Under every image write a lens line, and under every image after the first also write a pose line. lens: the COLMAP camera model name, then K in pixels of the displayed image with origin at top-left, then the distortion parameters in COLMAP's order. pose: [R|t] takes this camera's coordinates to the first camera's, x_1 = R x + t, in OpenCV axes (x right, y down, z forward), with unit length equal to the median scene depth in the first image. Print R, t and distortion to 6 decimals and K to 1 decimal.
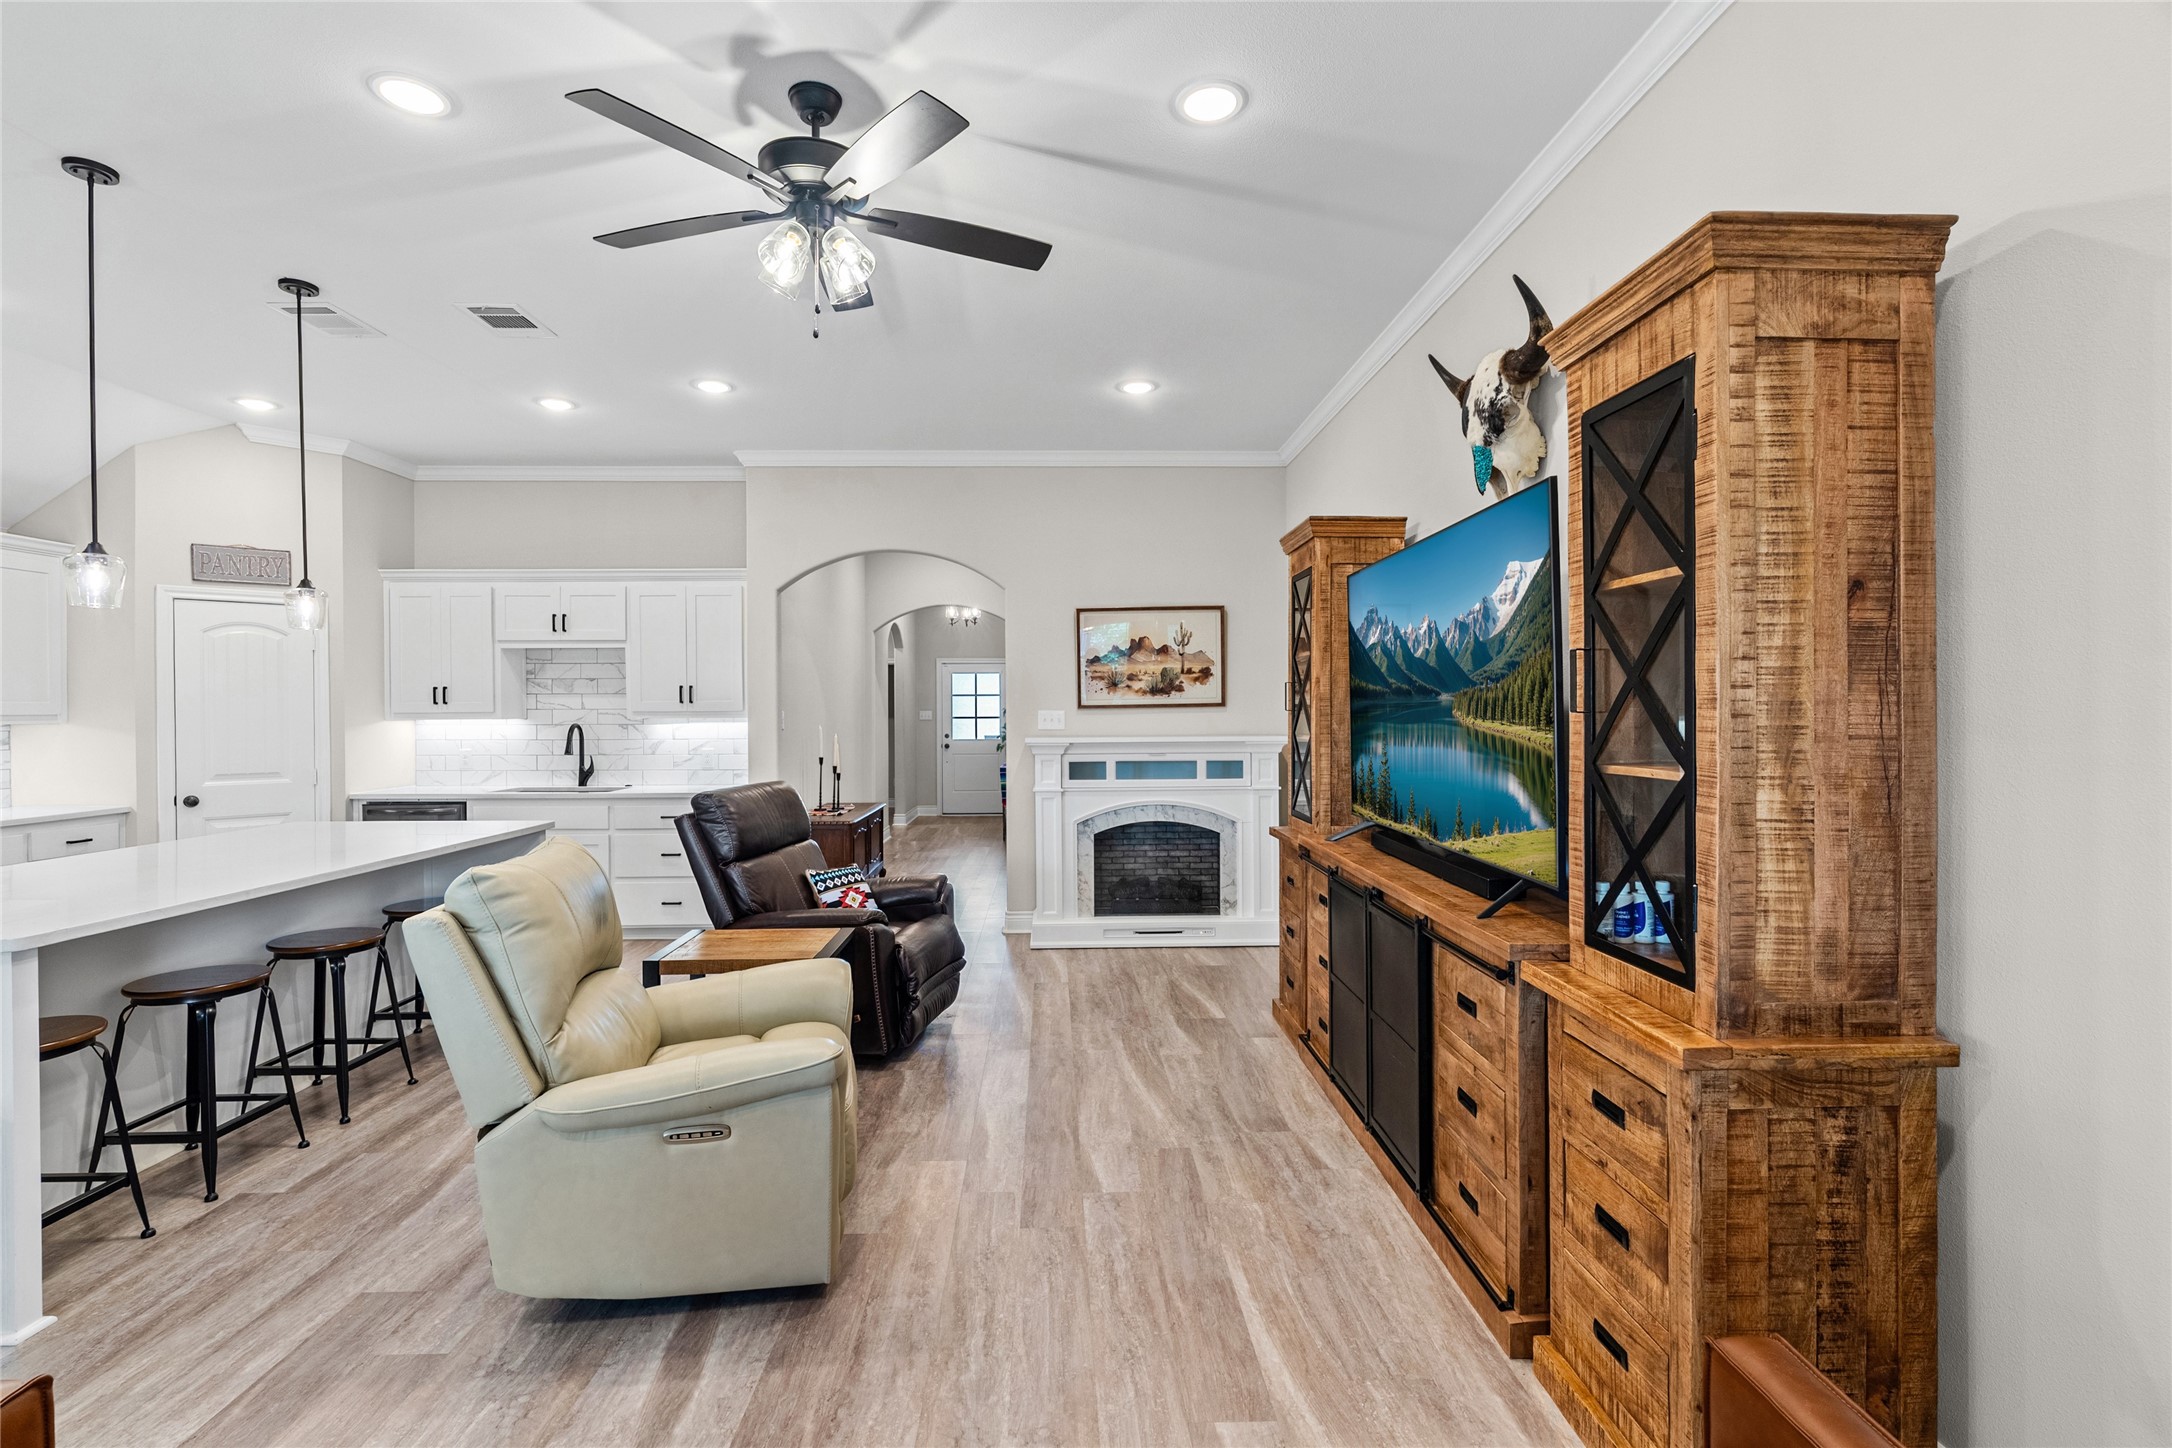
lens RADIAL K [[997.8, 0, 1077.2], [0, 997.8, 697.2], [0, 0, 1]] dist [-0.005888, 0.004739]
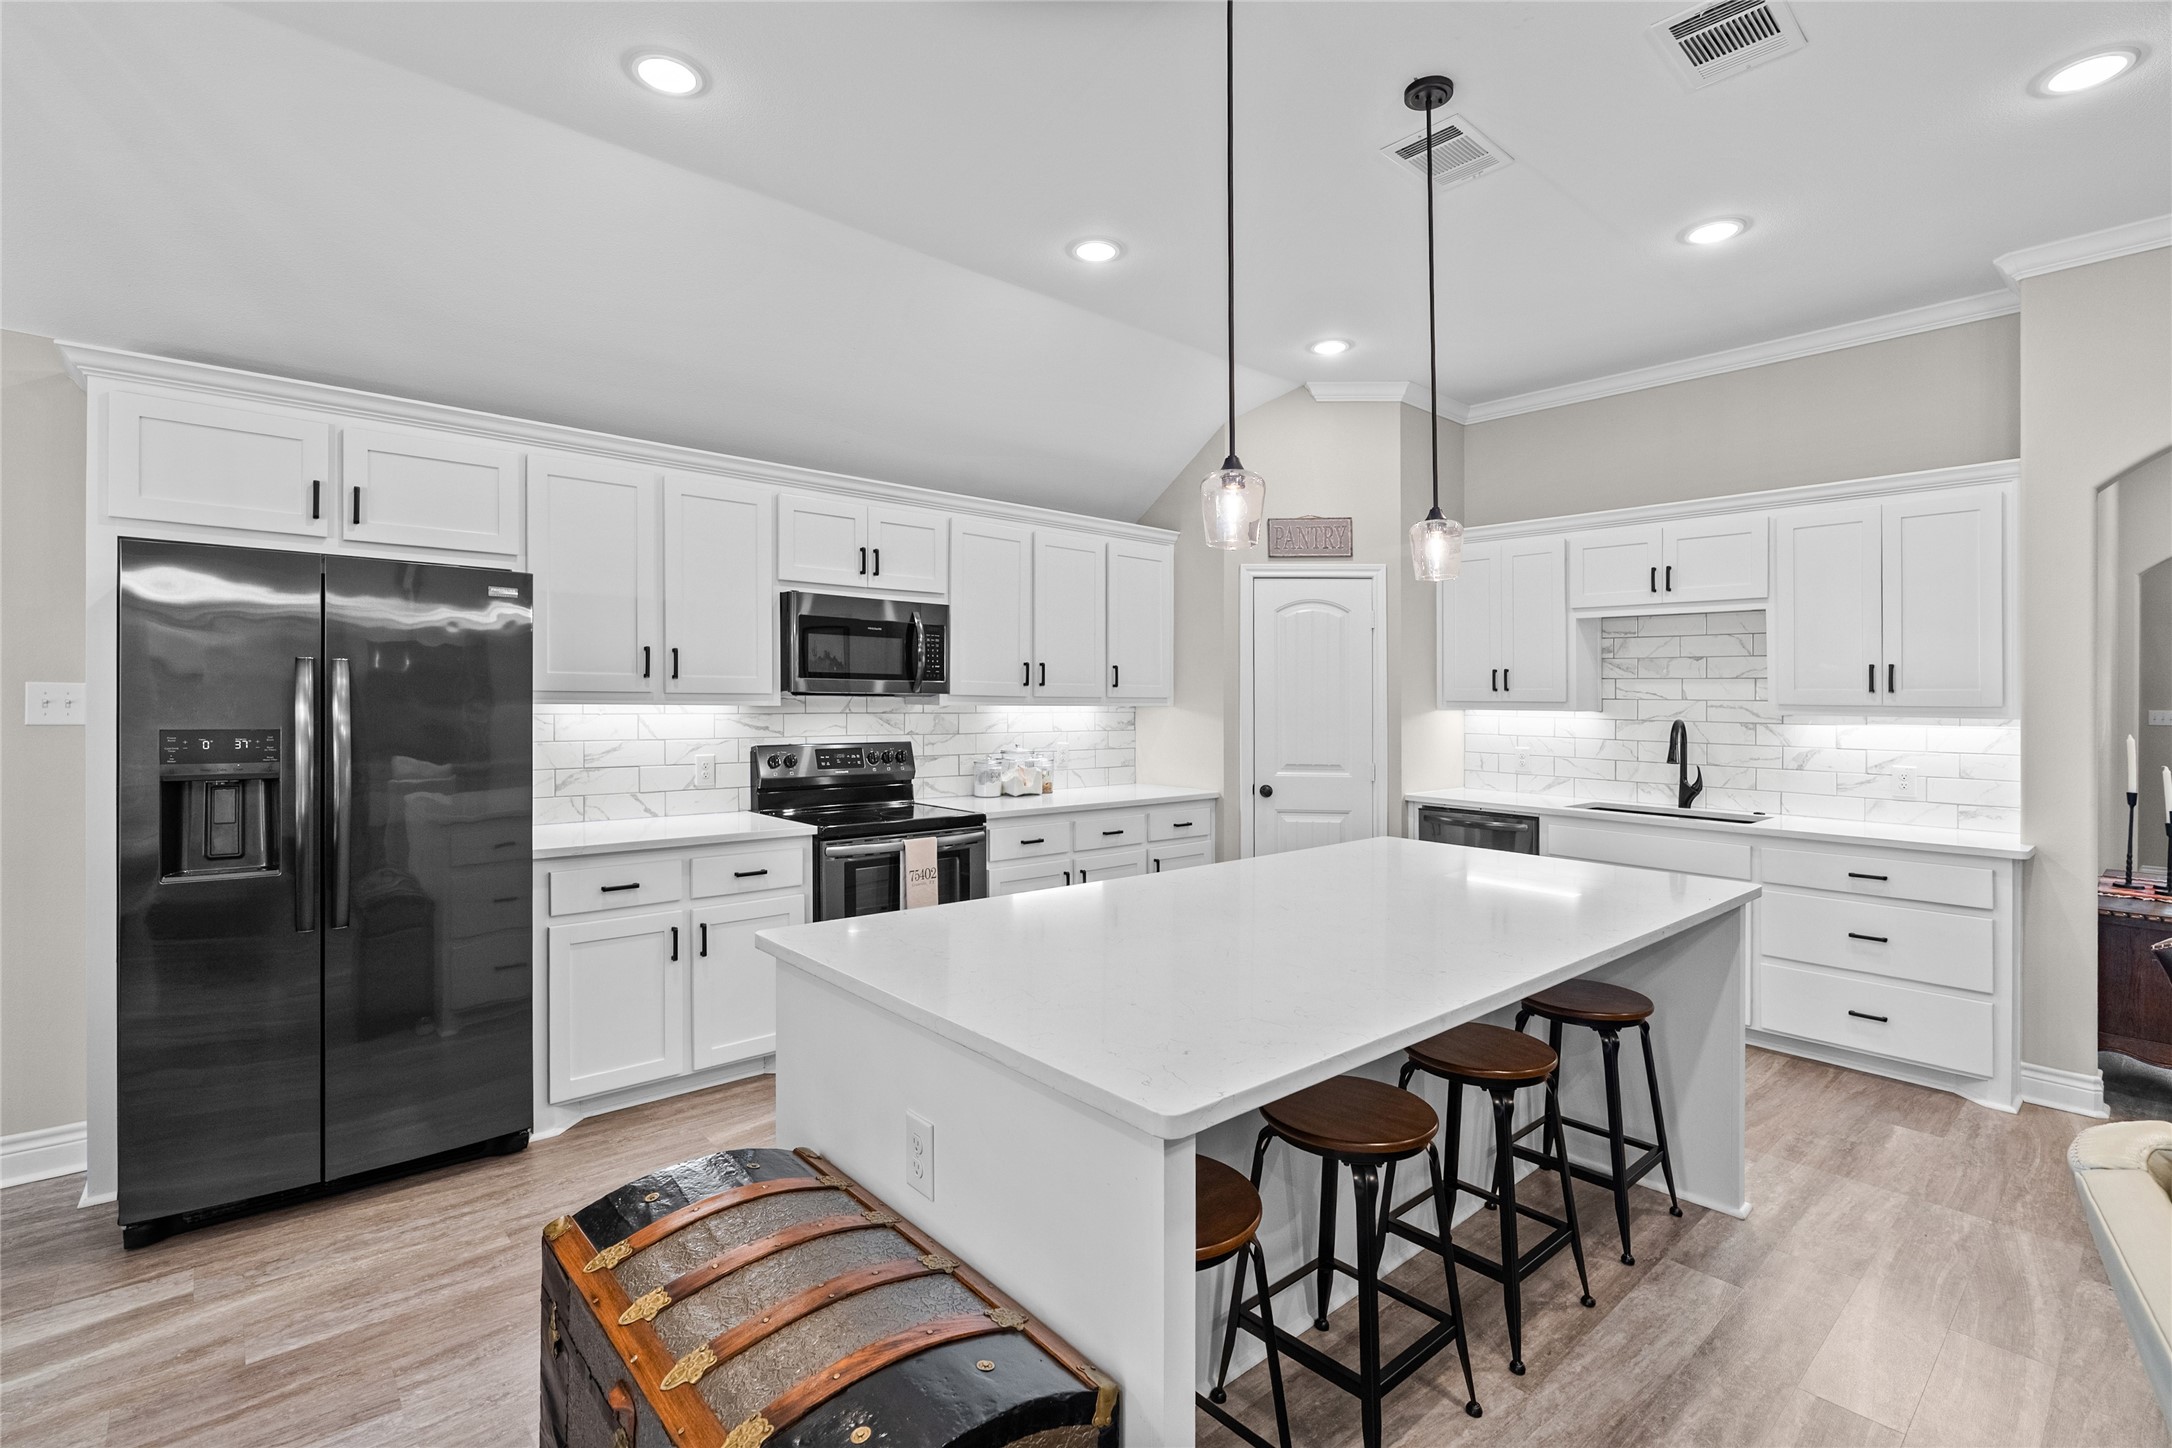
lens RADIAL K [[997.8, 0, 1094.1], [0, 997.8, 671.0], [0, 0, 1]] dist [-0.005888, 0.004739]
pose [[0.656963, -0.006721, -0.753893, -0.249271], [-0.006425, 0.999874, -0.014513, 0.004623], [0.753895, 0.014378, 0.656837, 0.223454]]
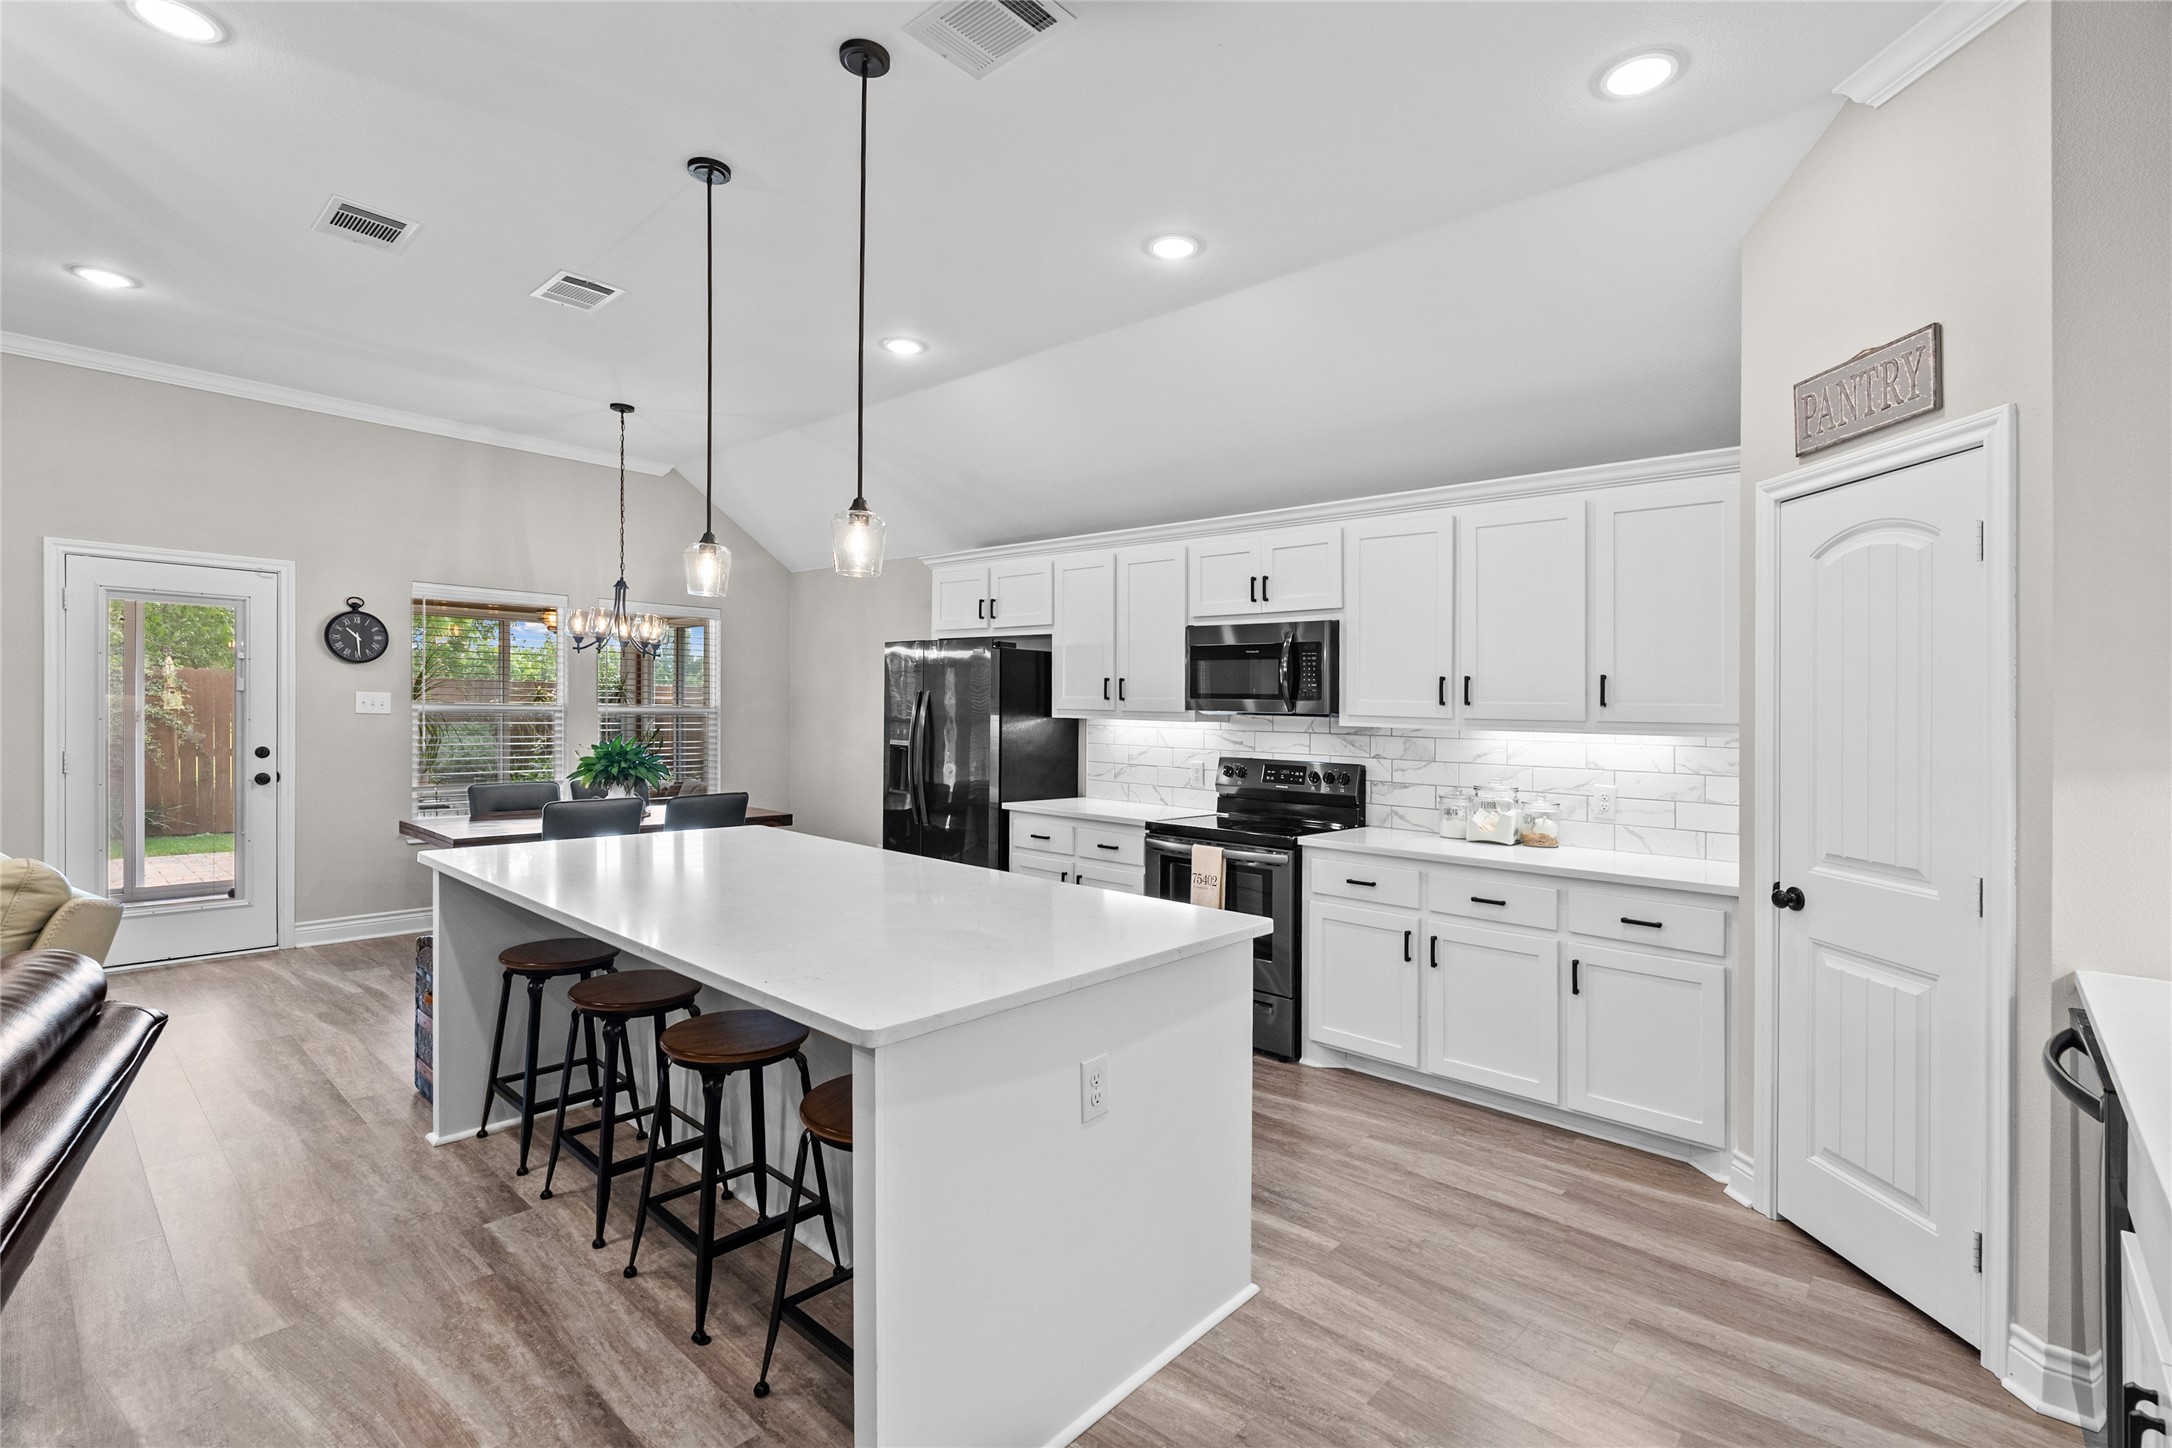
lens RADIAL K [[997.8, 0, 1093.6], [0, 997.8, 729.9], [0, 0, 1]] dist [-0.005888, 0.004739]
pose [[-0.680592, 0.006874, -0.732631, -0.248421], [-0.009081, 0.999800, 0.017817, 0.011827], [0.732607, 0.018779, -0.680393, 0.962095]]
